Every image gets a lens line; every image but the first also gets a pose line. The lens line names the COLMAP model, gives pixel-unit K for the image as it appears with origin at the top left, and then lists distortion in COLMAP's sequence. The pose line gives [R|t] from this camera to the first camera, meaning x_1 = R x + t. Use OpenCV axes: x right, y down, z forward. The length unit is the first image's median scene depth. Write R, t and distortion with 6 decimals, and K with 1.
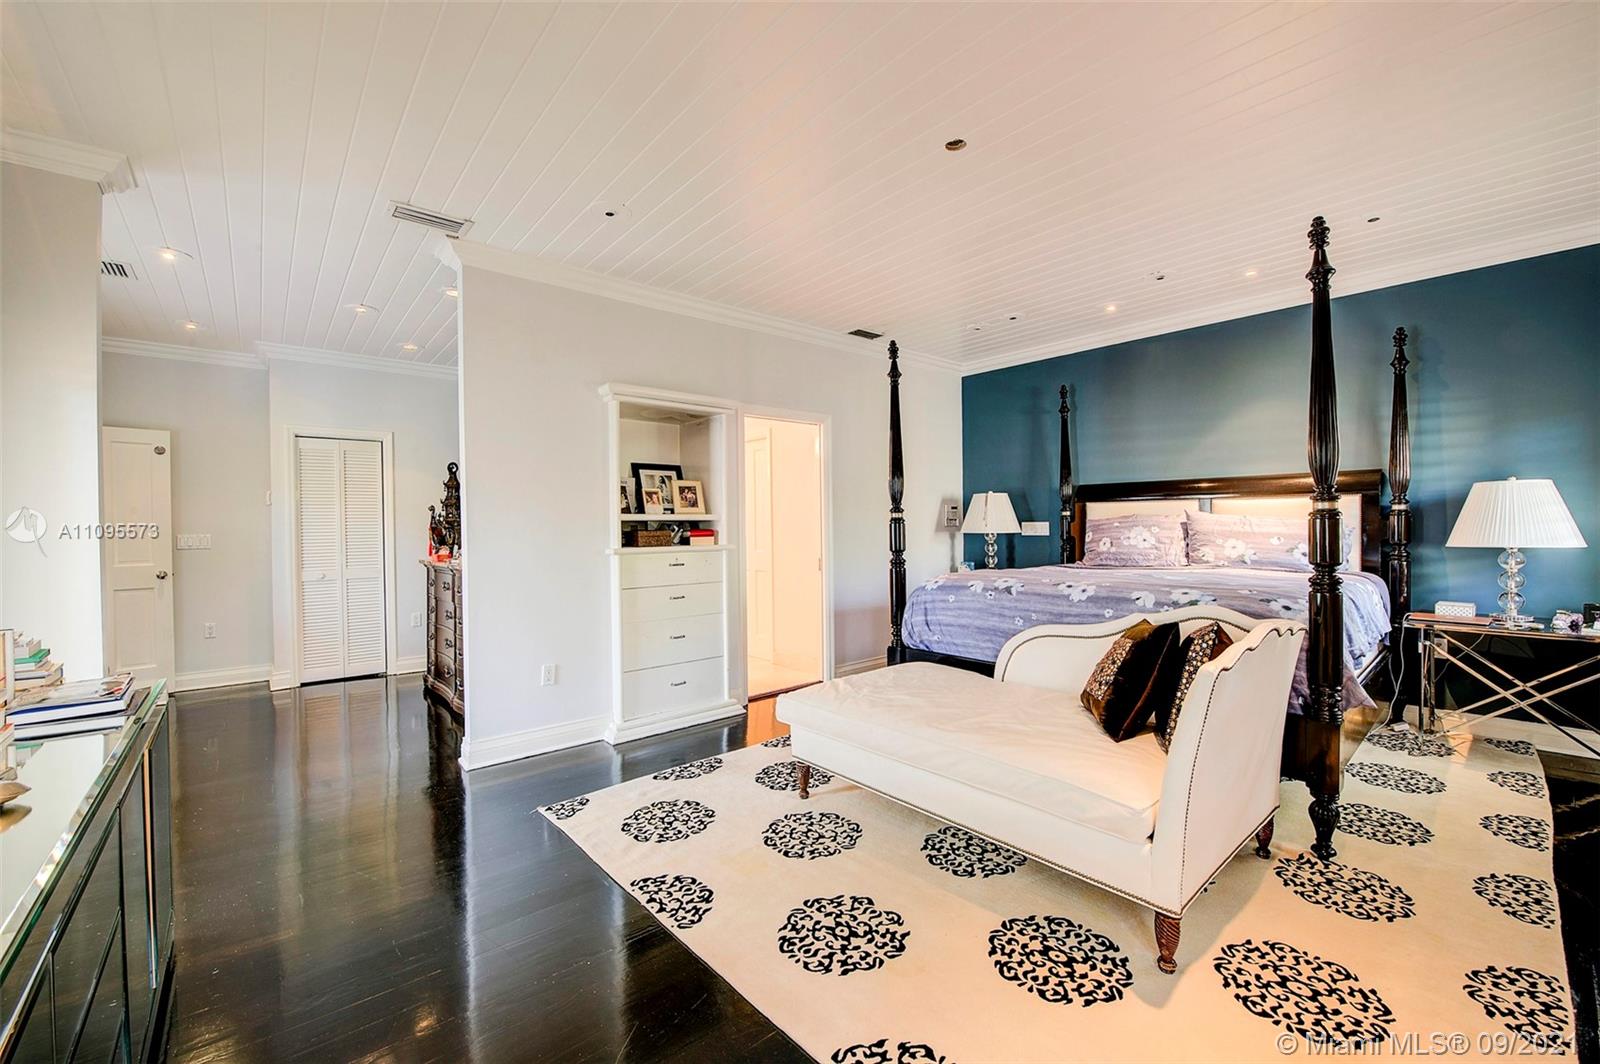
lens RADIAL K [[647.7, 0, 799.1], [0, 647.7, 529.5], [0, 0, 1]] dist [0.003783, 0.000068]
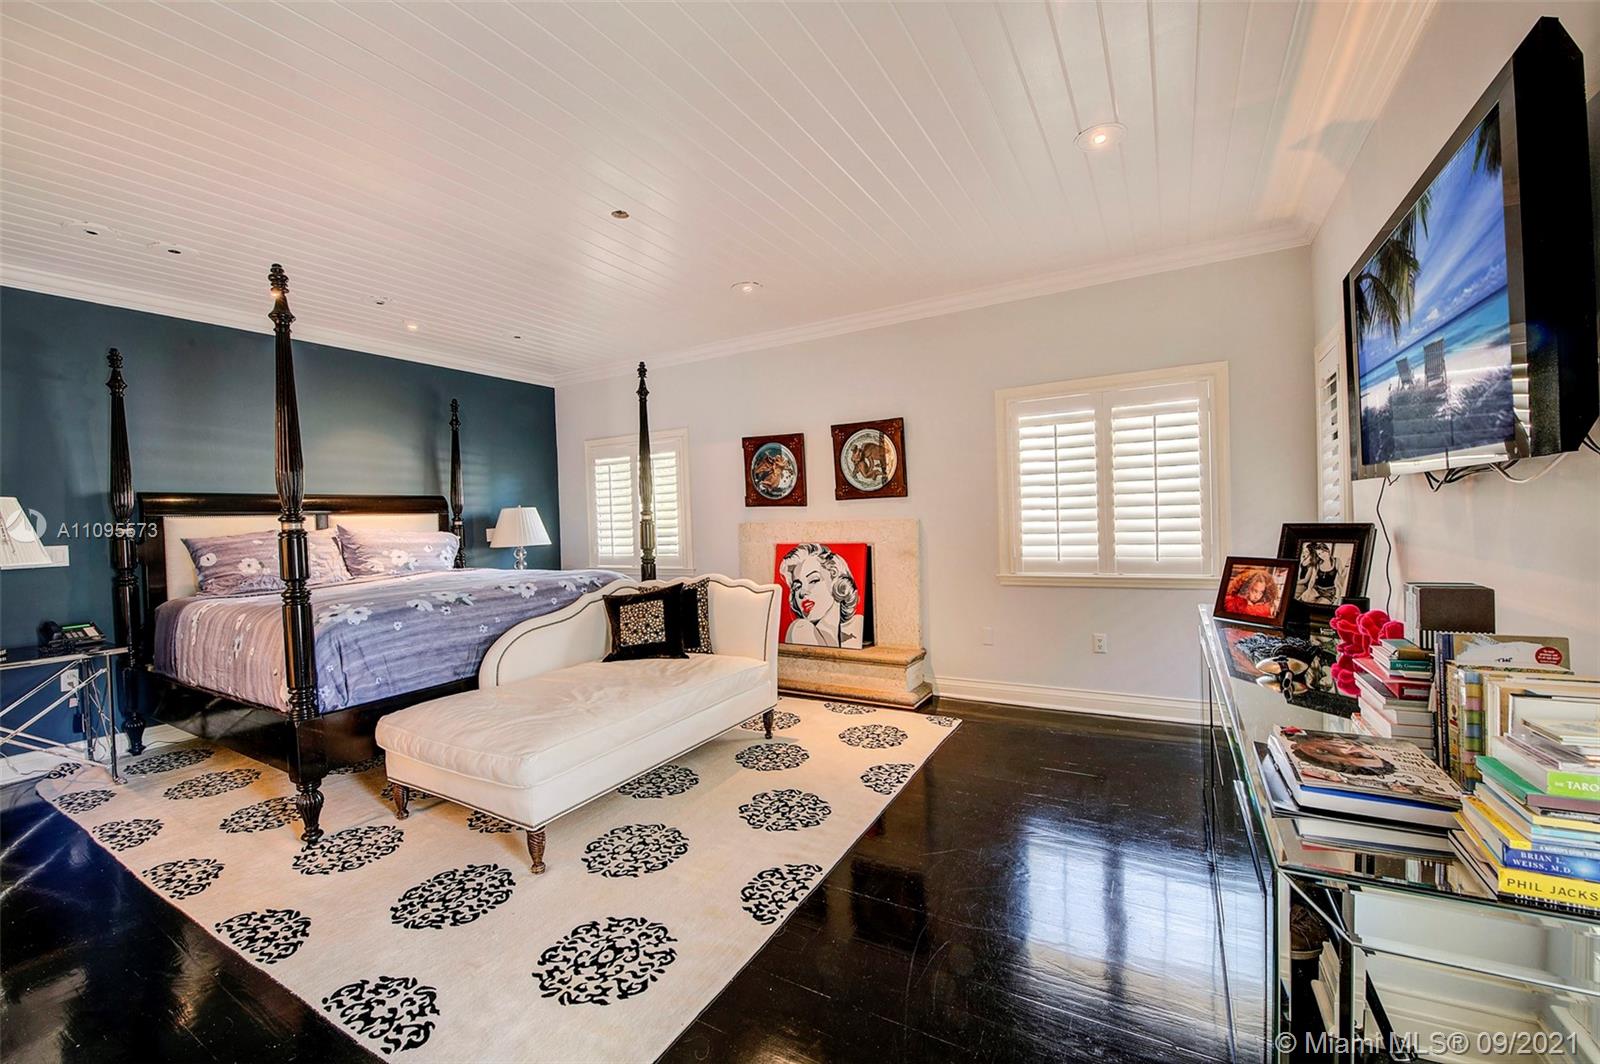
lens RADIAL K [[645.3, 0, 798.3], [0, 645.3, 531.8], [0, 0, 1]] dist [-0.004475, -0.000079]
pose [[-0.332949, 0.003474, 0.942939, -0.787737], [0.047712, 0.998774, 0.013167, 0.001096], [-0.941737, 0.049374, -0.332706, 0.878597]]
